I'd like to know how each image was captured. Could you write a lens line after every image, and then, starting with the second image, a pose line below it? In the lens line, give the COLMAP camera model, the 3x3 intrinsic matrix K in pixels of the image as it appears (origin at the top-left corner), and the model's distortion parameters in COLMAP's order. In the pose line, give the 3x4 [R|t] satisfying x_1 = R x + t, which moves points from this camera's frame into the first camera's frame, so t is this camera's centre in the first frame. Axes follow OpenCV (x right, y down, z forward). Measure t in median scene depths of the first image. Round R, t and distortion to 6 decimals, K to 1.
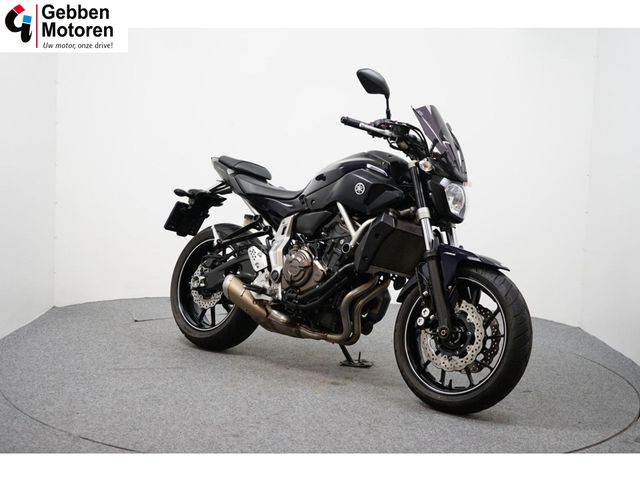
lens RADIAL K [[933.6, 0, 320.0], [0, 933.6, 240.0], [0, 0, 1]] dist [-0.008548, -0.013476]
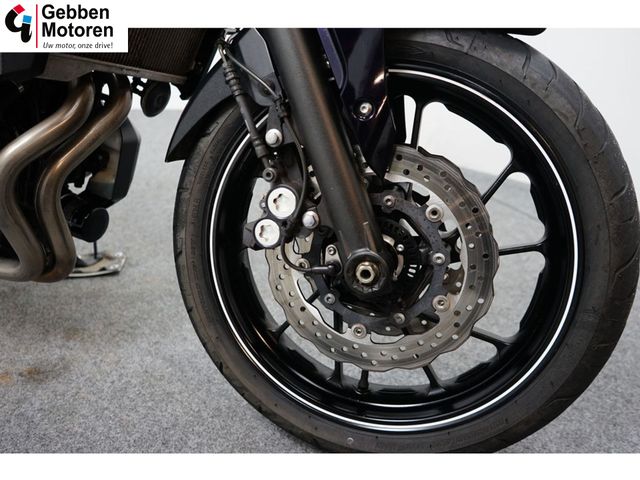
lens RADIAL K [[517.5, 0, 320.0], [0, 517.5, 240.0], [0, 0, 1]] dist [-0.008628, -0.000599]
pose [[0.905778, -0.204650, 0.371059, 0.054331], [0.062207, 0.930380, 0.361280, 0.027052], [-0.419162, -0.304157, 0.855448, 0.761749]]
